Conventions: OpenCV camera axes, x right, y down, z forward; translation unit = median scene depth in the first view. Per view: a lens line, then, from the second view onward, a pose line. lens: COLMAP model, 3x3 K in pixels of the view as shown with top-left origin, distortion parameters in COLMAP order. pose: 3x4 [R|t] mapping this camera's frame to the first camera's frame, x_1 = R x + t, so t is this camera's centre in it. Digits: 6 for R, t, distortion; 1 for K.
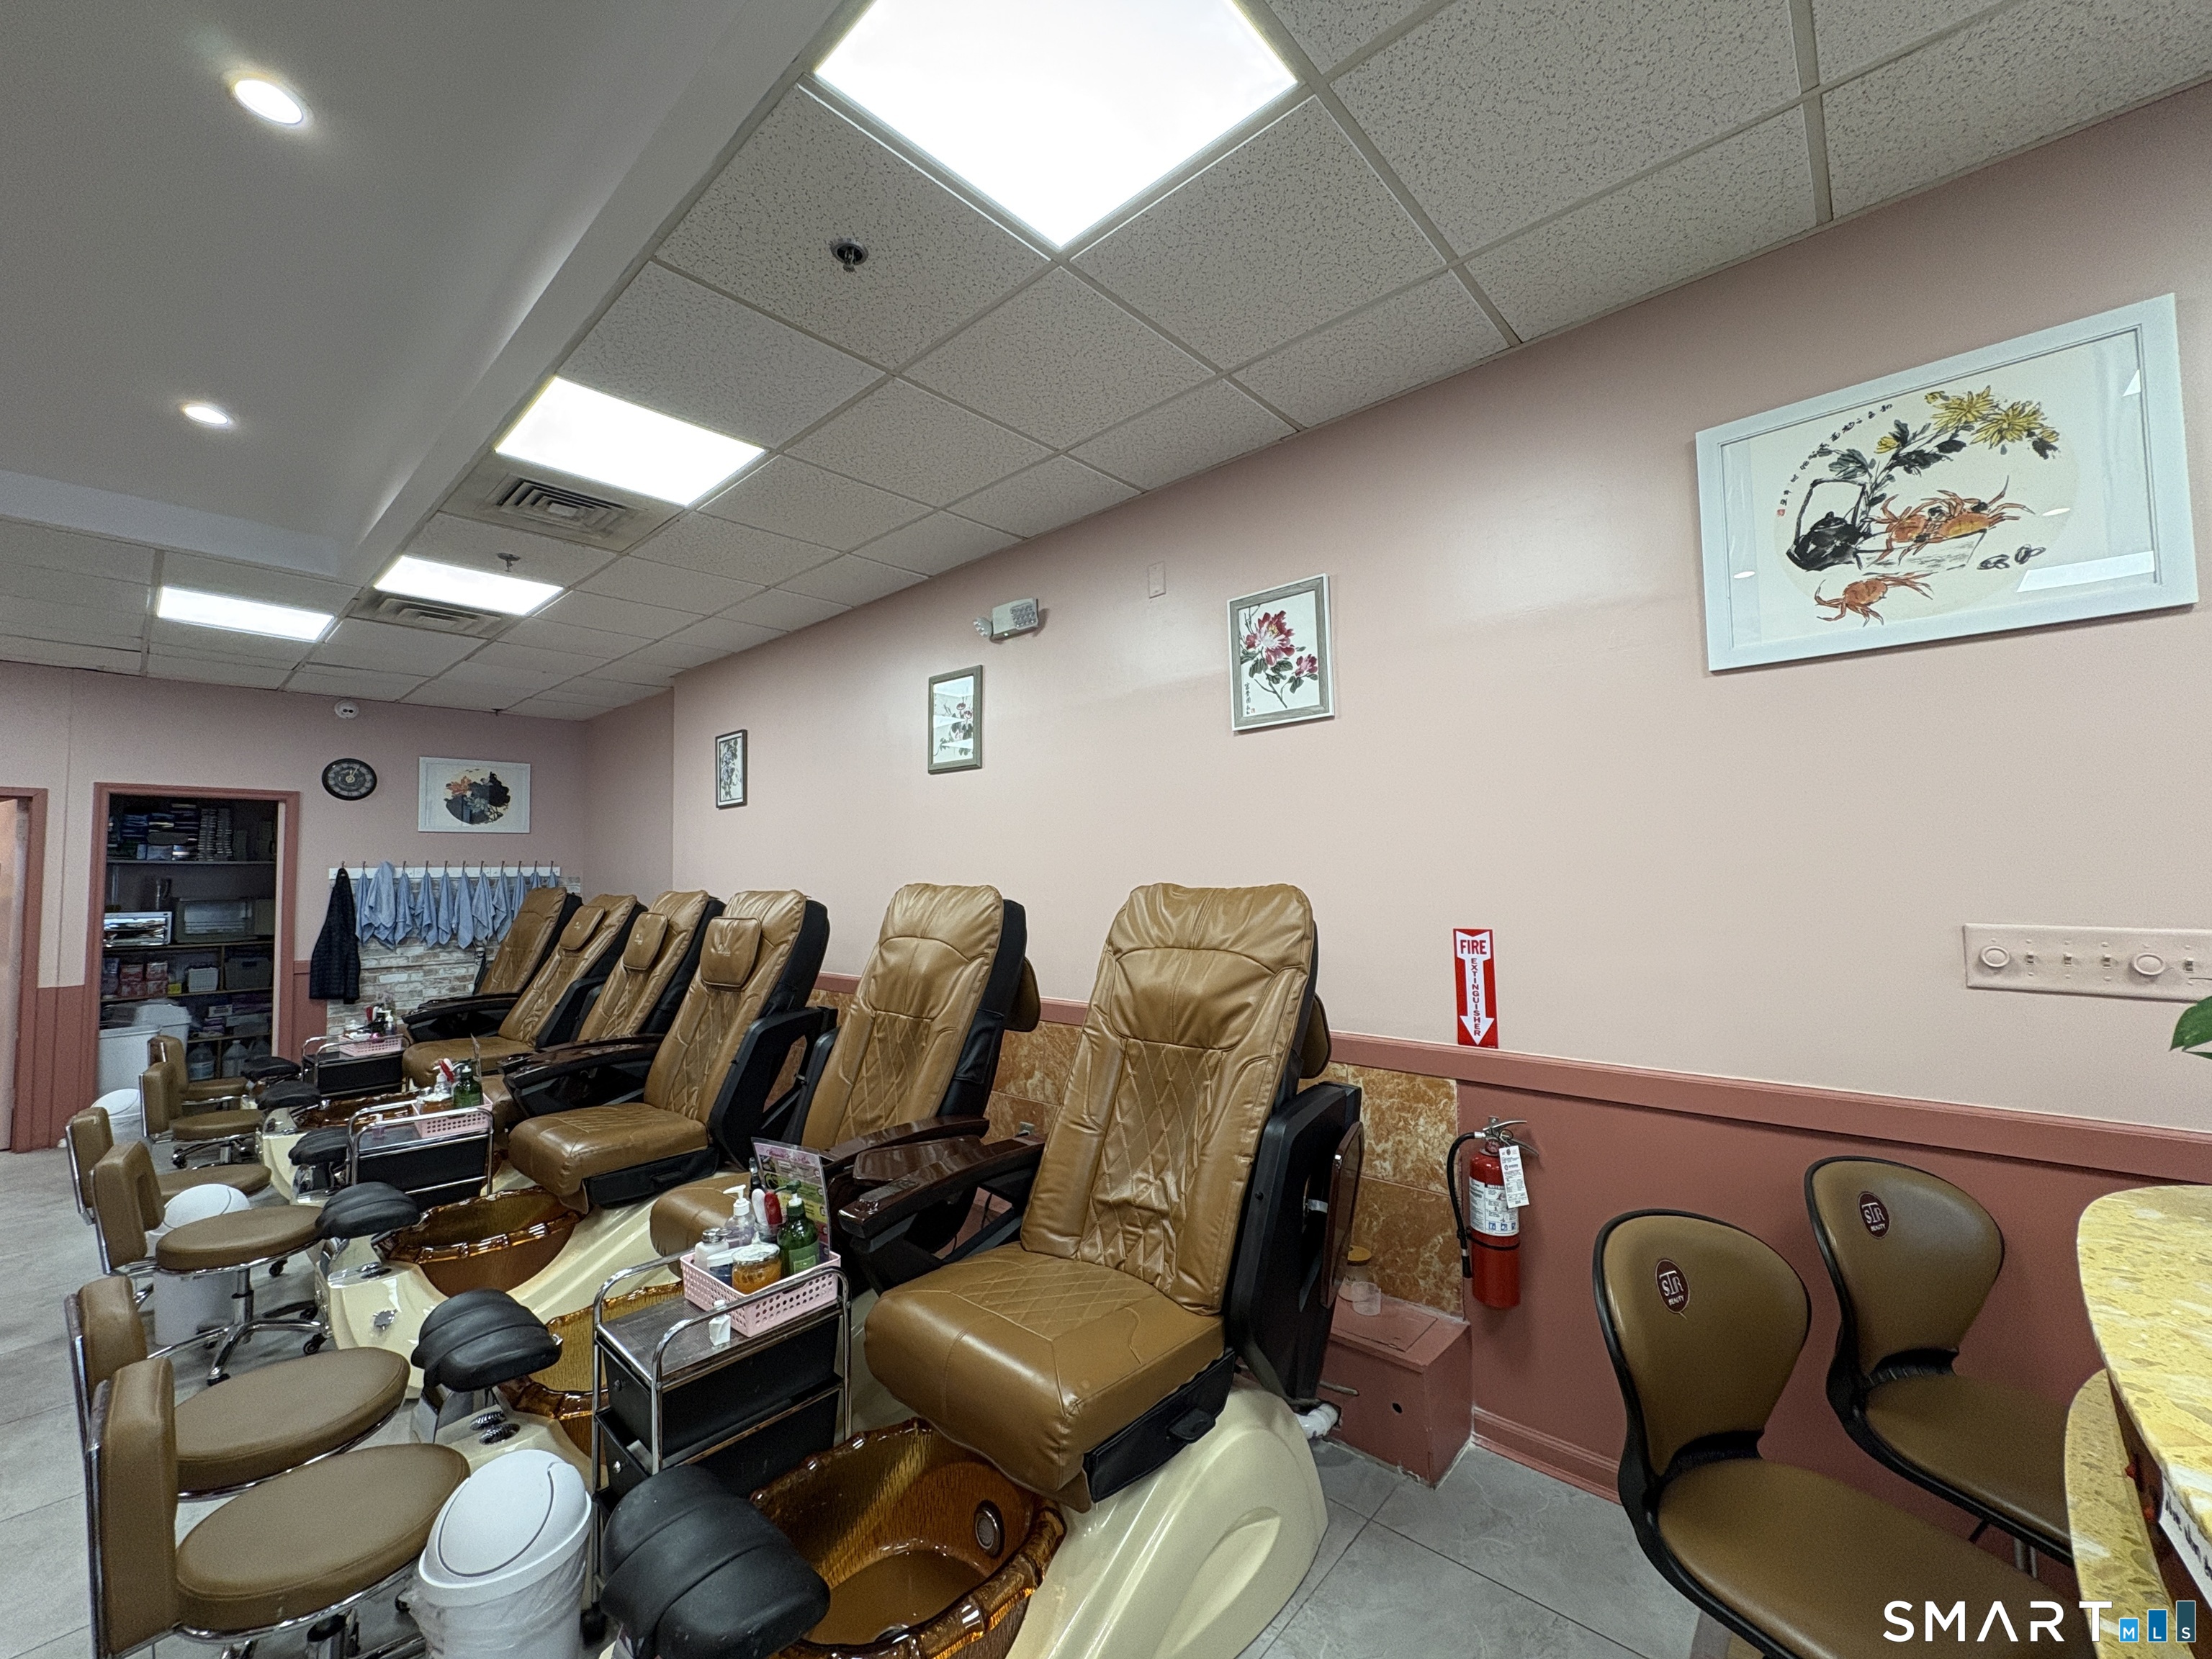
lens RADIAL K [[880.3, 0, 1106.0], [0, 880.3, 829.5], [0, 0, 1]] dist [0.000558, -0.000054]
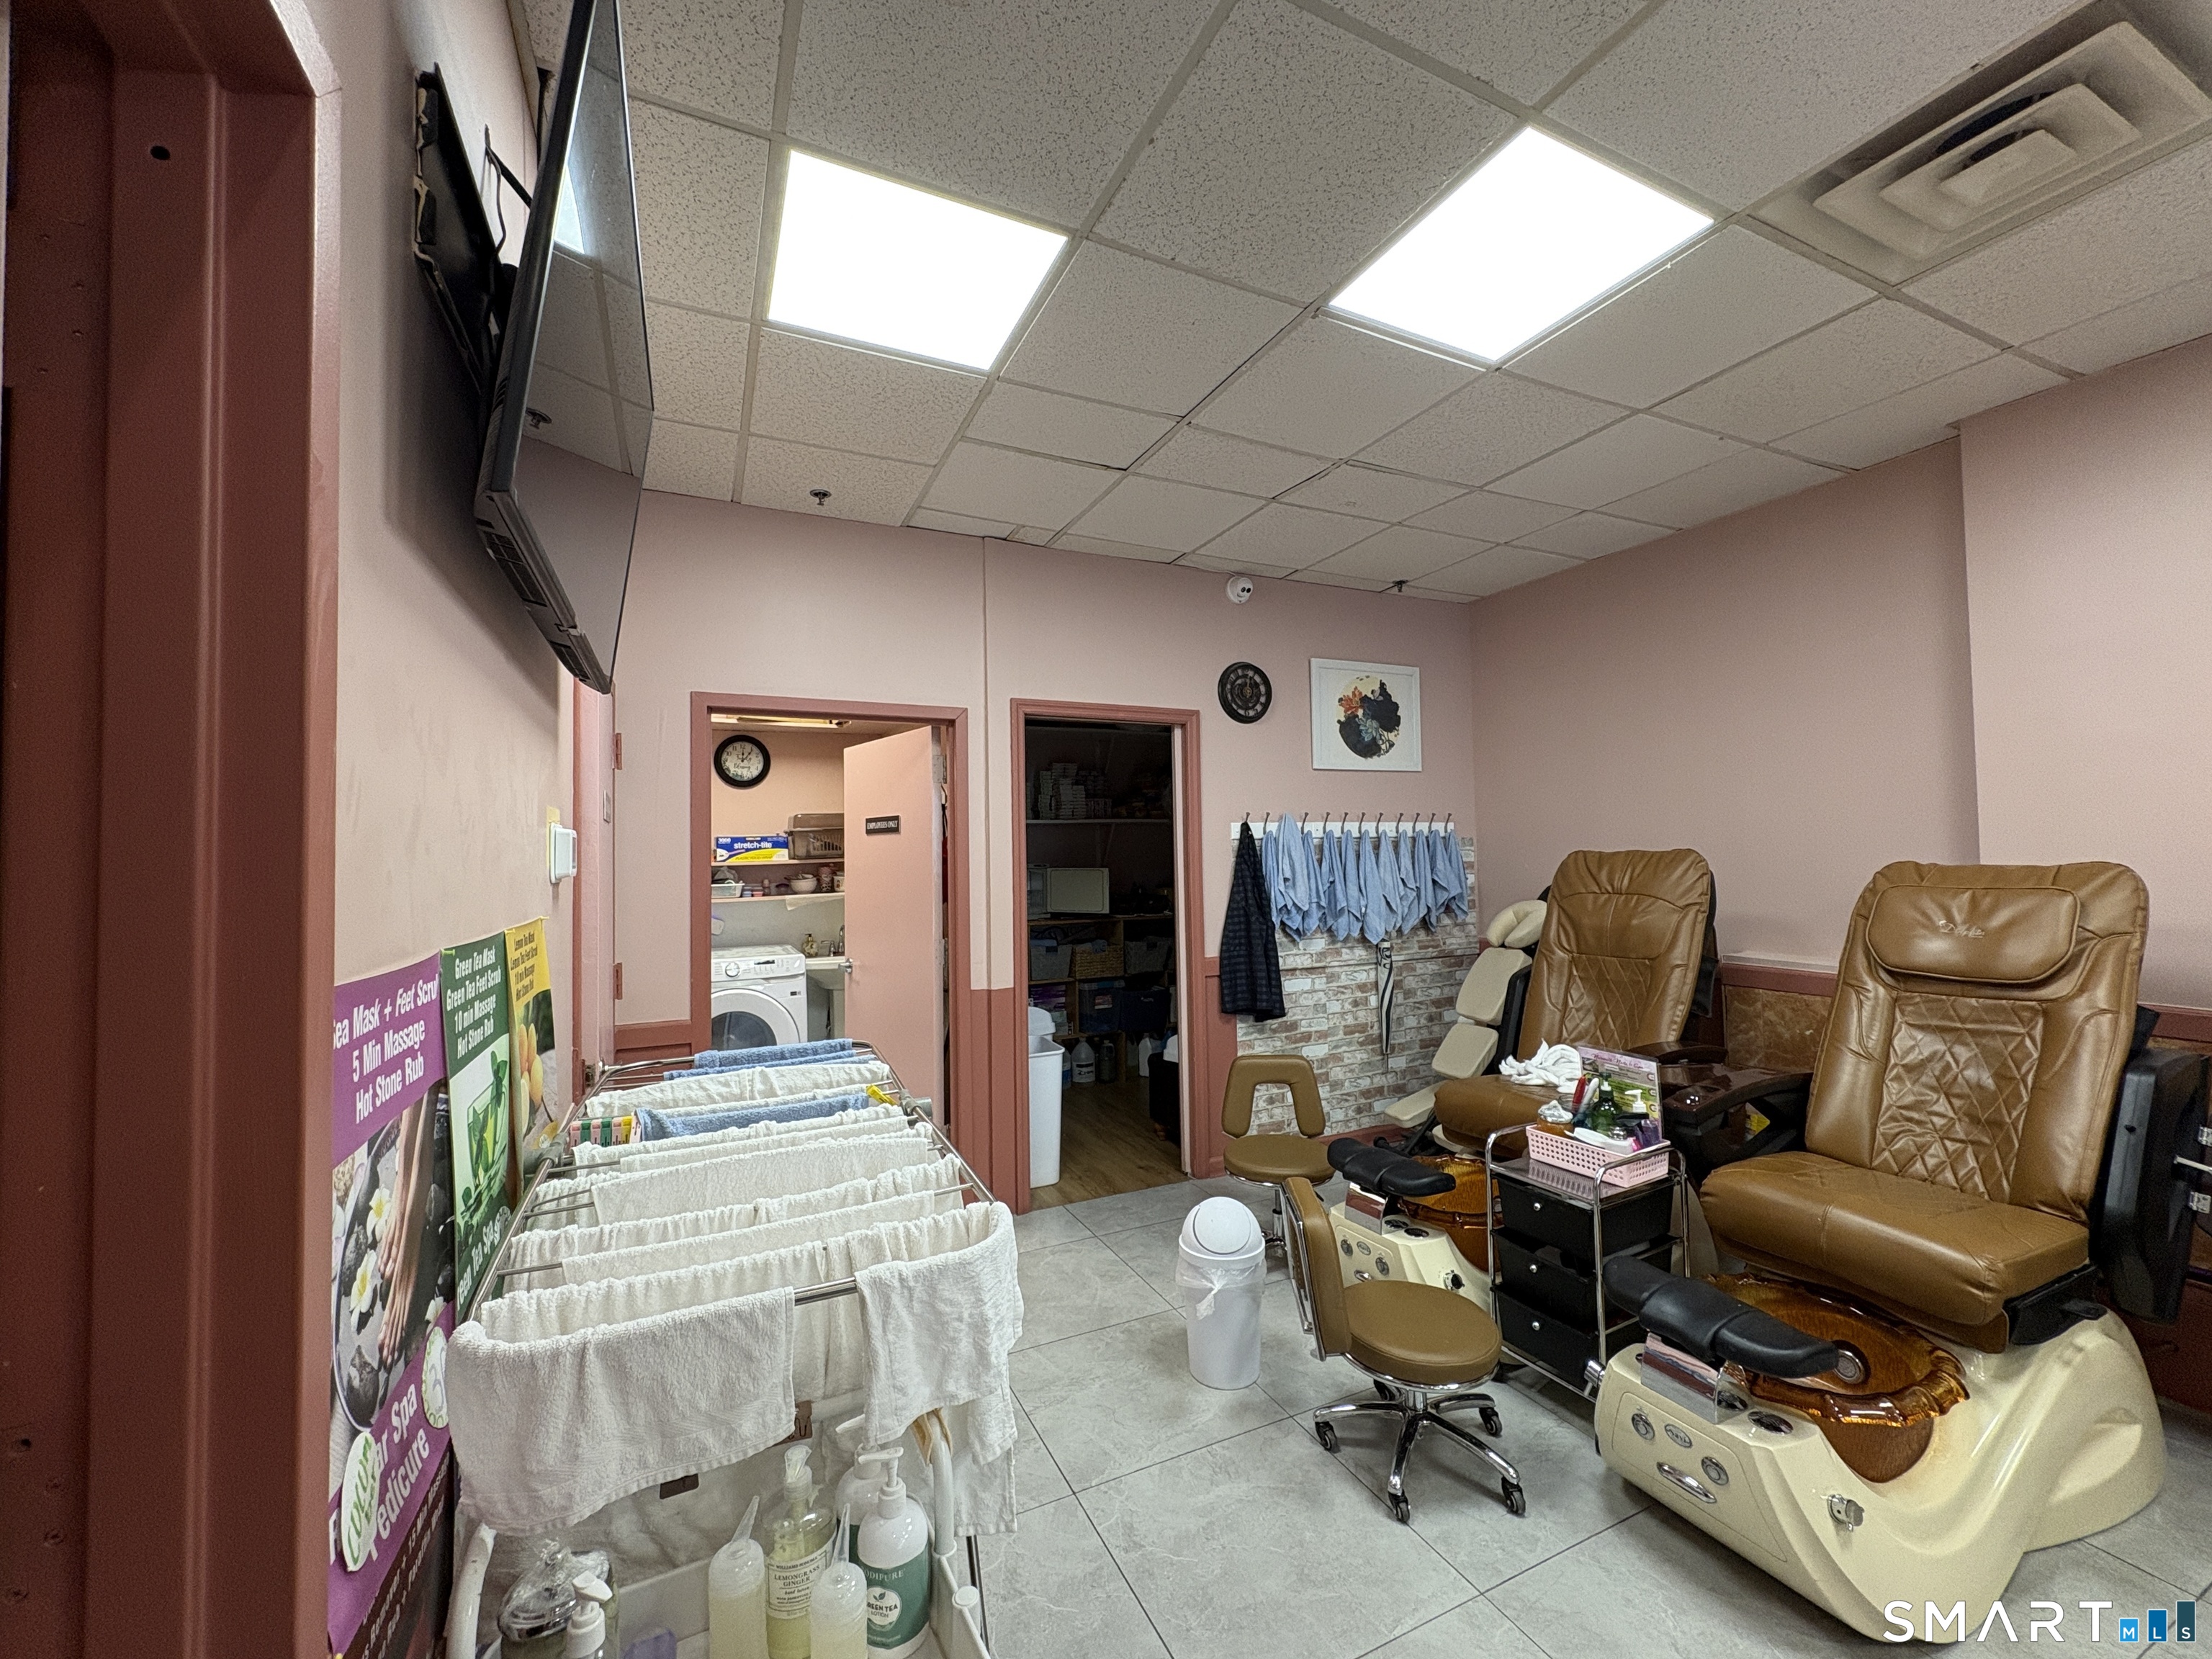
lens RADIAL K [[878.2, 0, 1106.0], [0, 878.2, 829.5], [0, 0, 1]] dist [0.000923, -0.000552]
pose [[0.918221, -0.009196, -0.395962, -1.277696], [0.020031, 0.999529, 0.023237, 0.057805], [0.395562, -0.029268, 0.917973, 0.614725]]
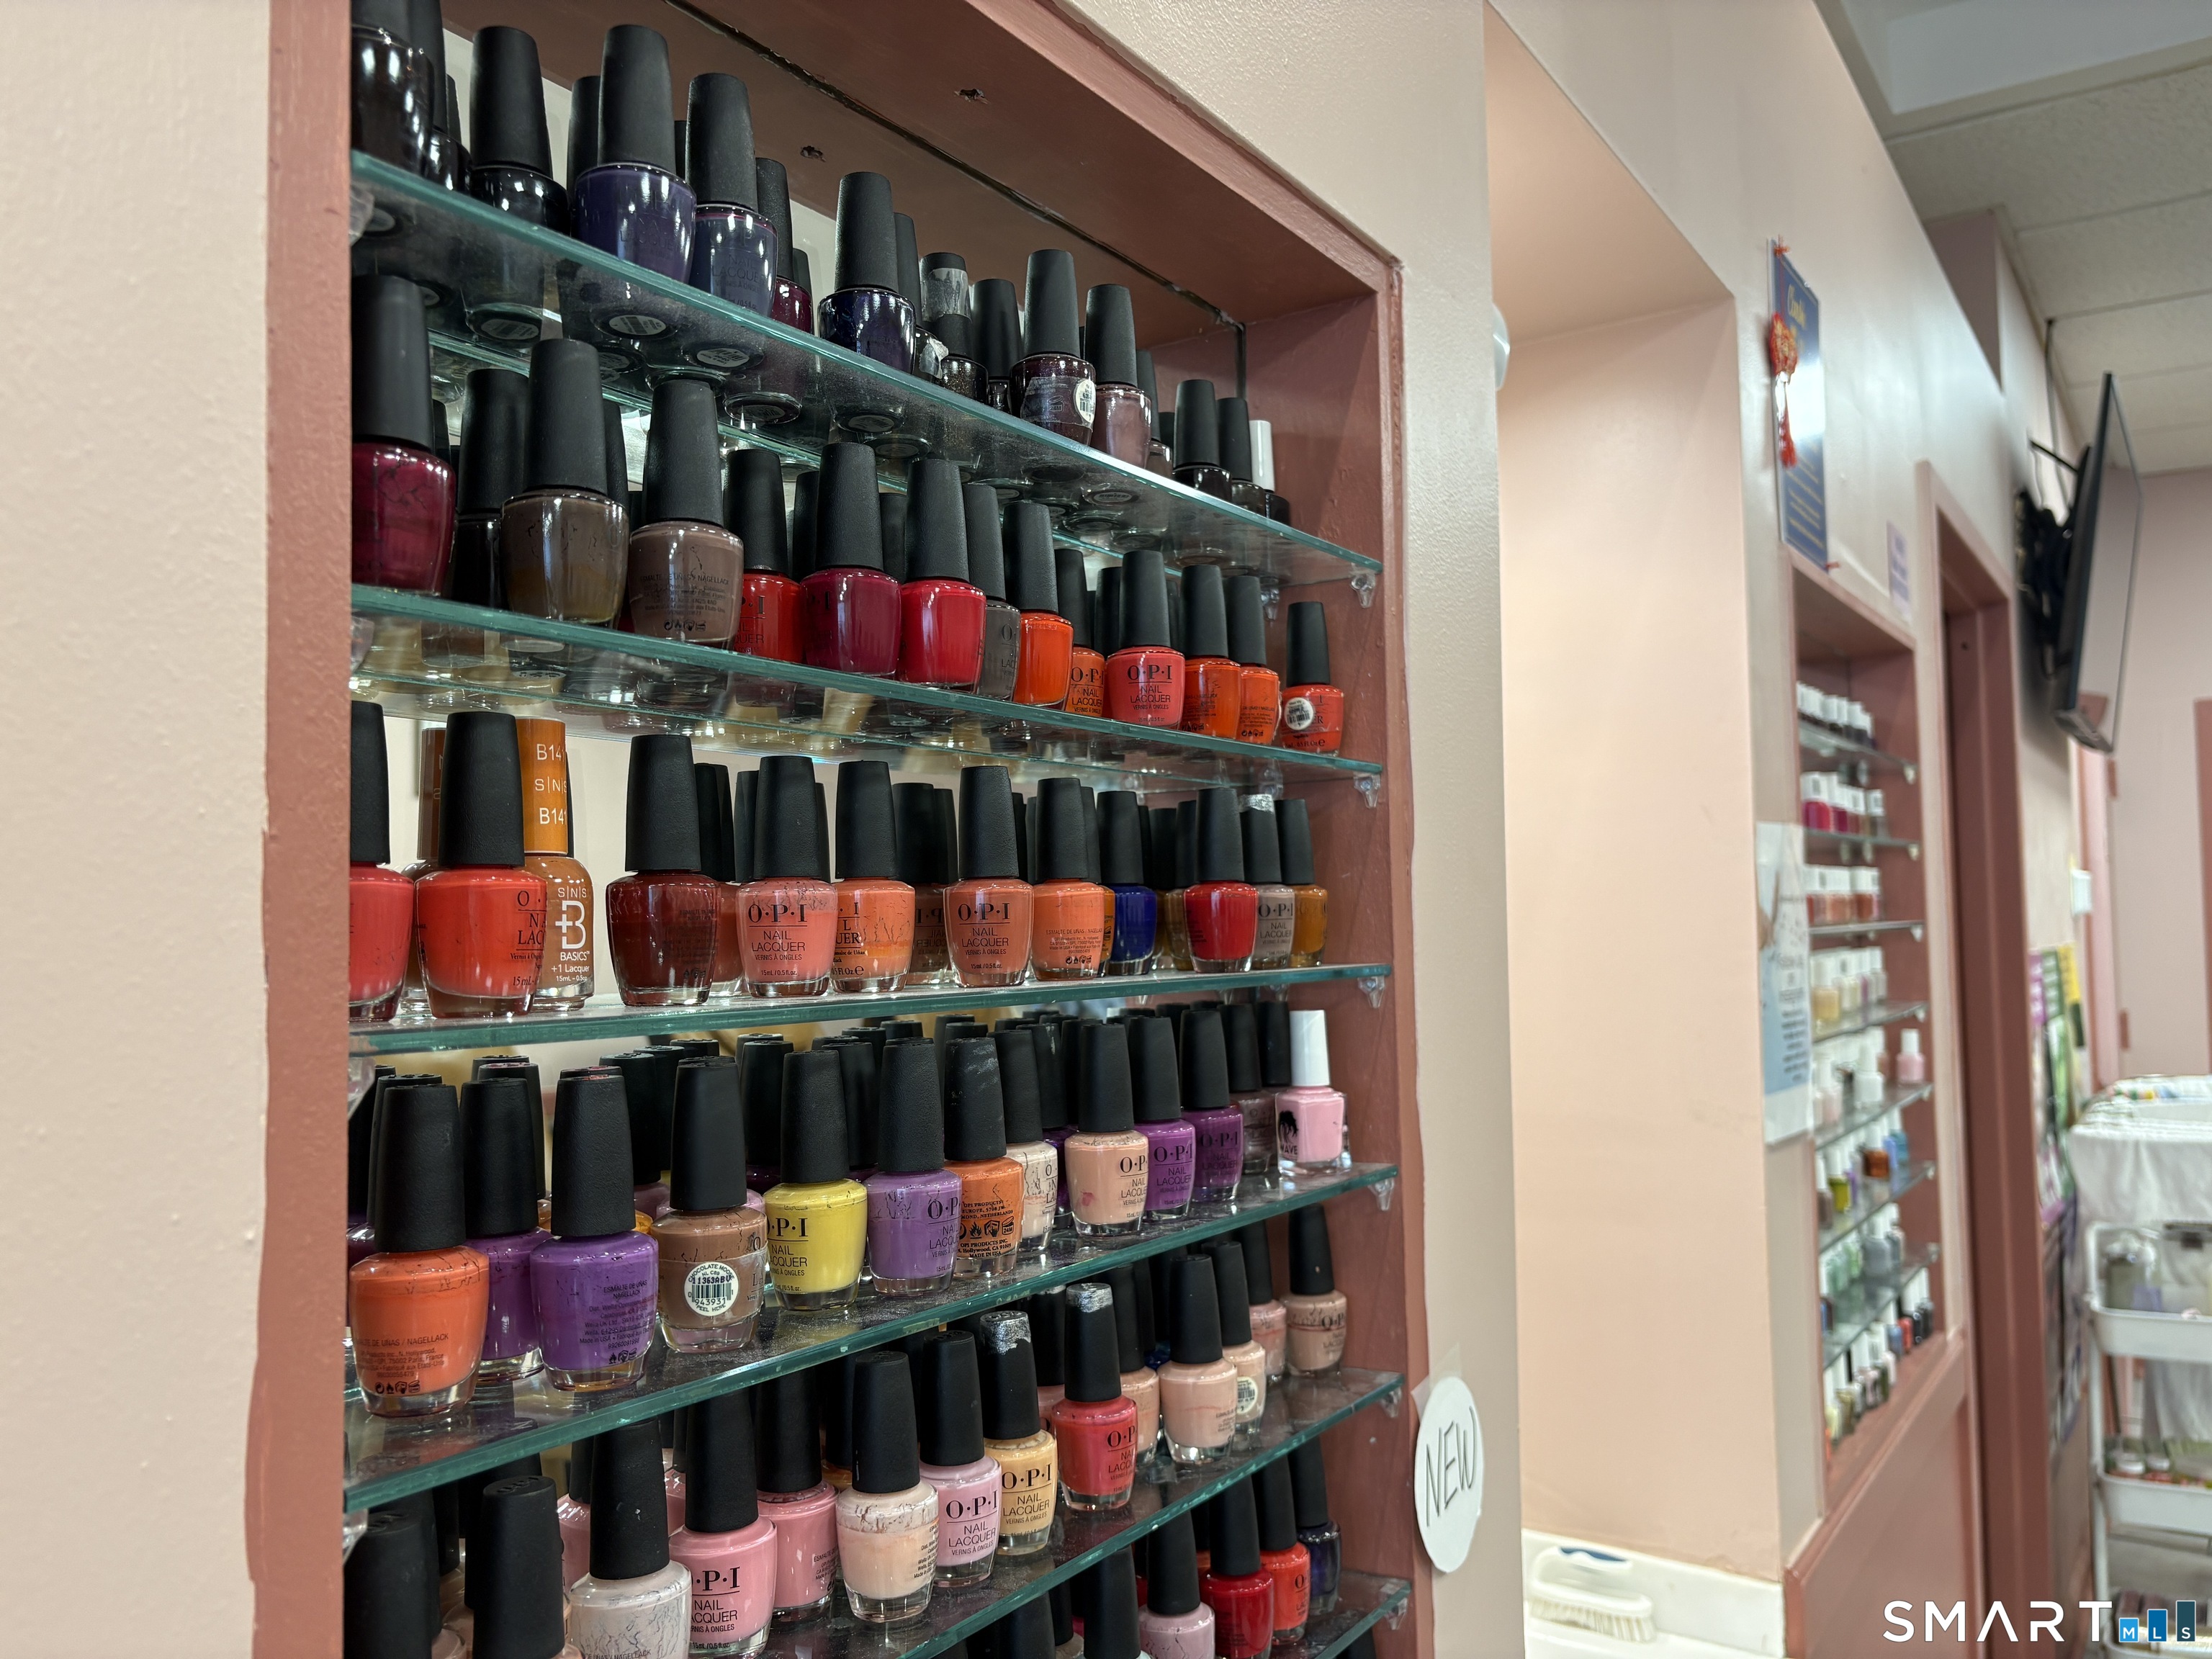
lens RADIAL K [[1674.9, 0, 1106.9], [0, 1674.9, 837.0], [0, 0, 1]] dist [0.050018, -0.053603]
pose [[0.136379, -0.031829, -0.990145, -0.639019], [0.063340, 0.997719, -0.023348, 0.018841], [0.988630, -0.059531, 0.138084, 0.082383]]
